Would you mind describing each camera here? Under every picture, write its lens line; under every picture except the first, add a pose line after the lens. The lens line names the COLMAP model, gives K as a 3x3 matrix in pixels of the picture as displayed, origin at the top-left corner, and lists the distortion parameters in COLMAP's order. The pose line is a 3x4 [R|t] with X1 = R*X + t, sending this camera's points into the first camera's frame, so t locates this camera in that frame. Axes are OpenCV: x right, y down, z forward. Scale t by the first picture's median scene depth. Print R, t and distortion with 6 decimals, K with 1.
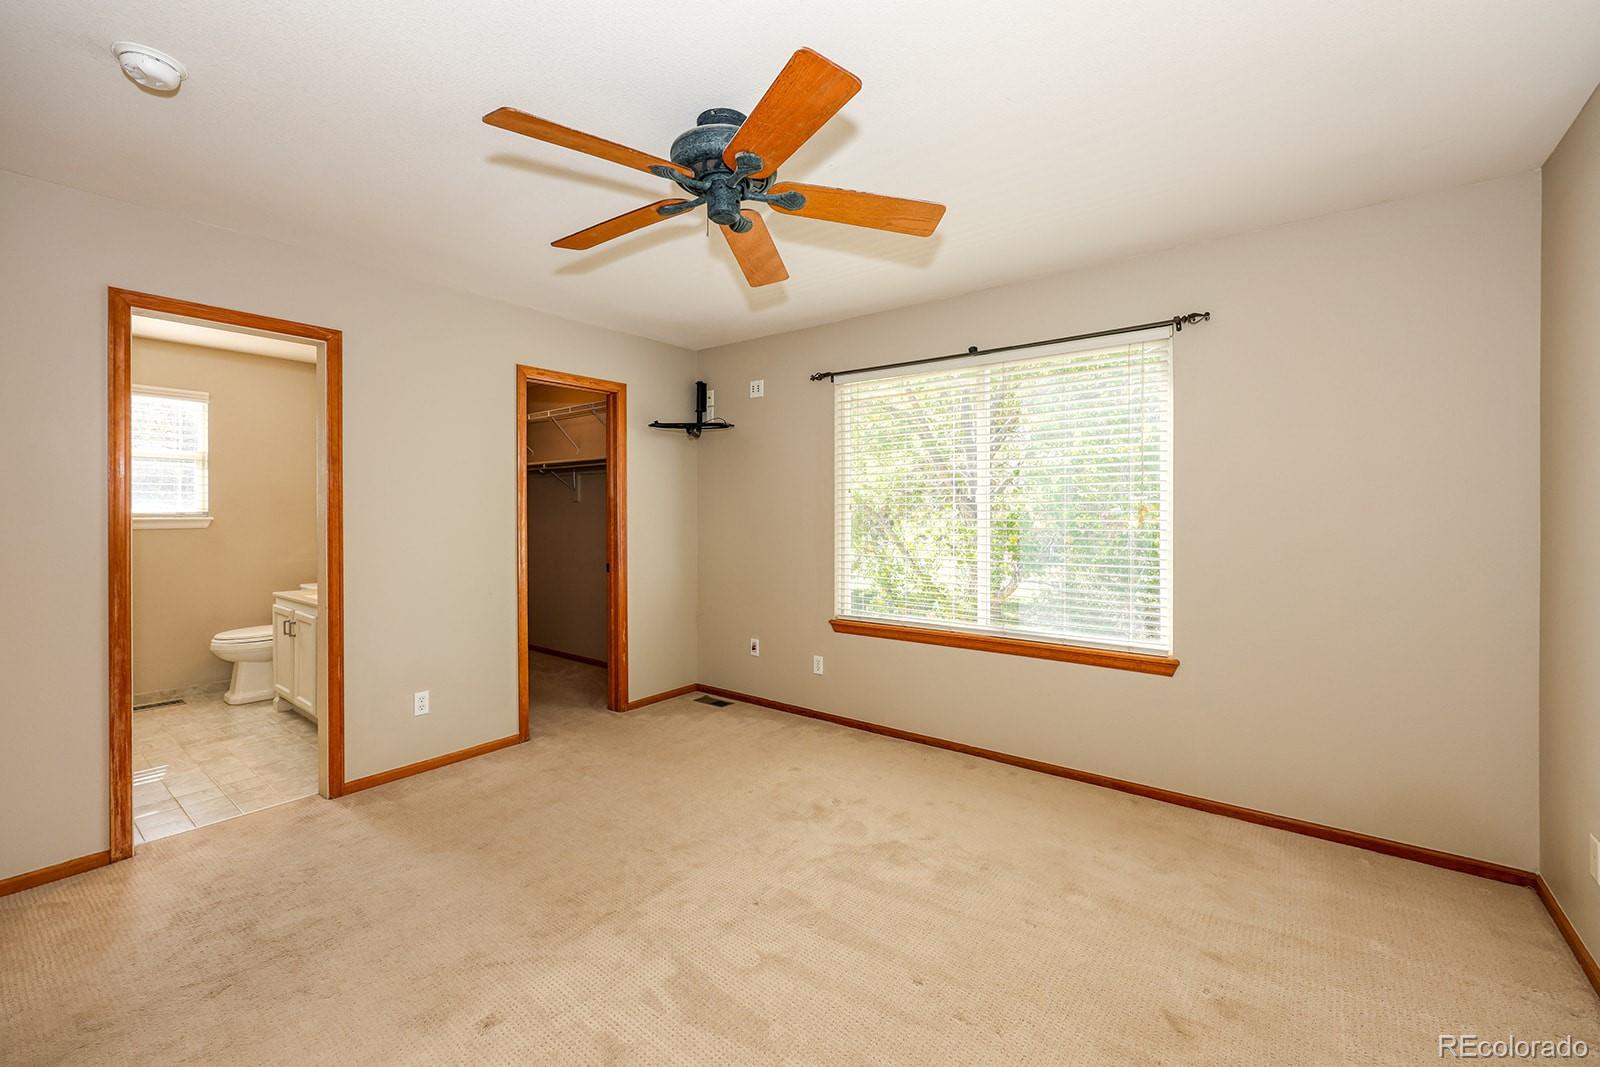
lens RADIAL K [[652.3, 0, 801.3], [0, 652.3, 520.1], [0, 0, 1]] dist [-0.011881, 0.001155]
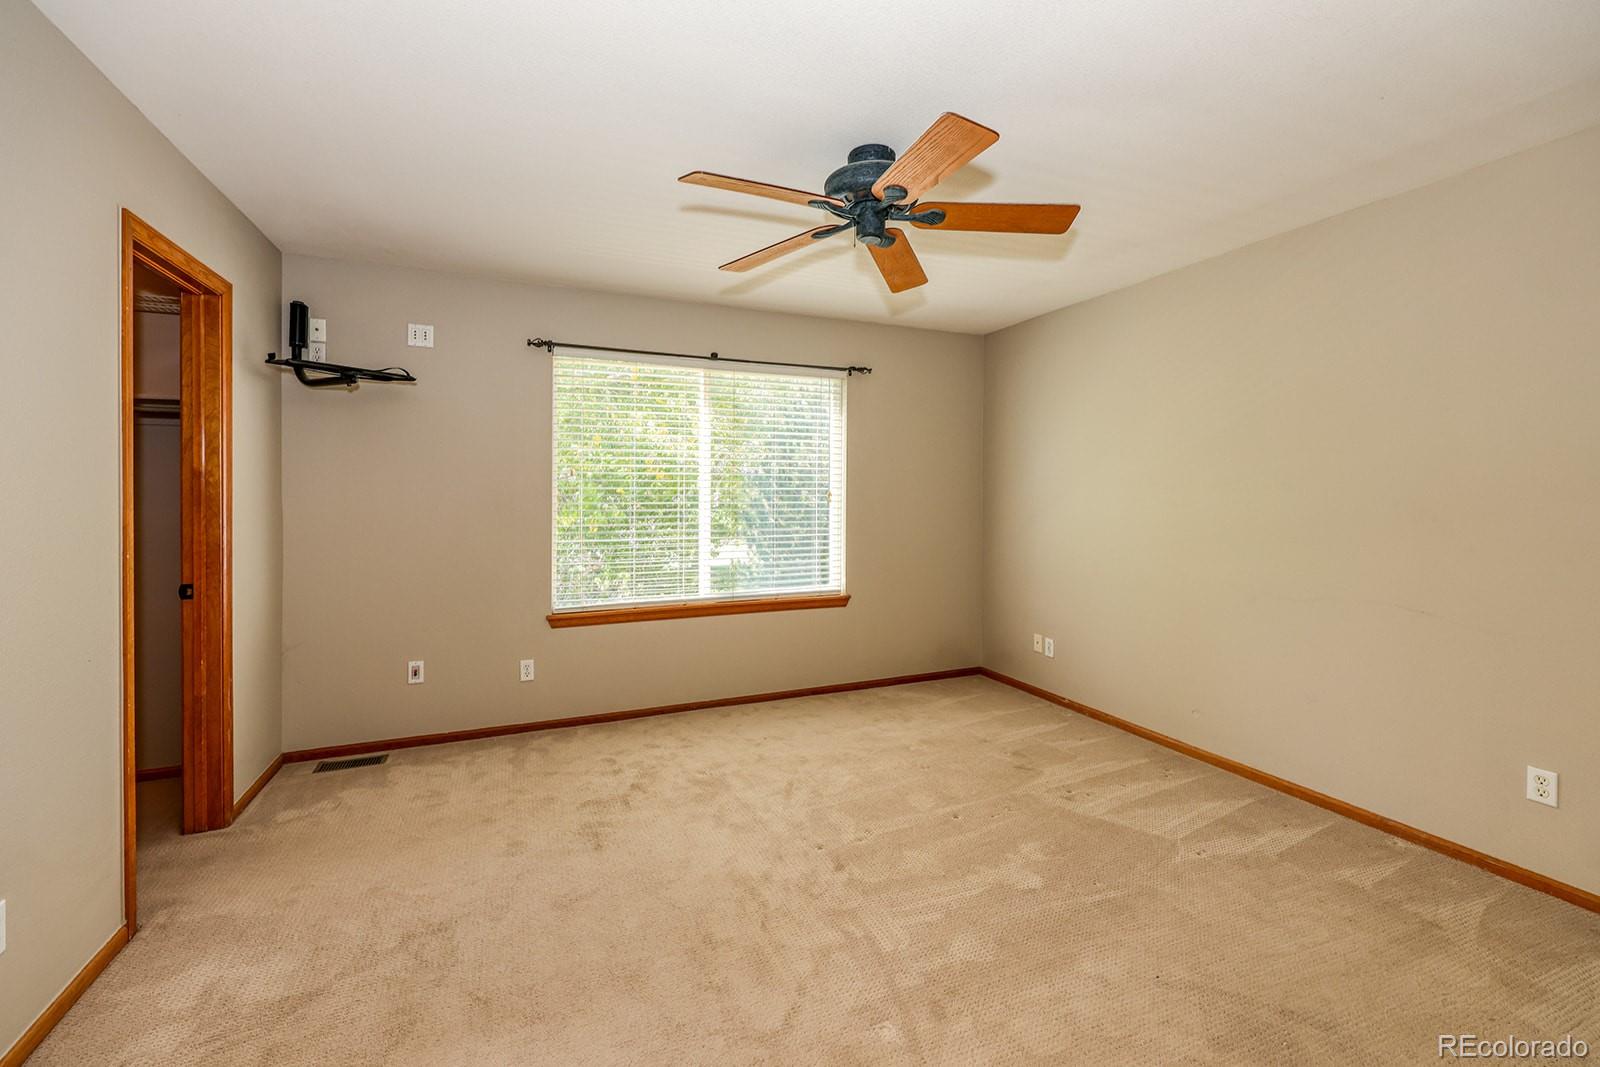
lens RADIAL K [[652.3, 0, 787.0], [0, 652.3, 507.6], [0, 0, 1]] dist [-0.011881, 0.001155]
pose [[0.493856, -0.014039, 0.869430, -0.575820], [0.009639, 0.999897, 0.010670, -0.002752], [-0.869490, 0.003111, 0.493941, 0.271561]]
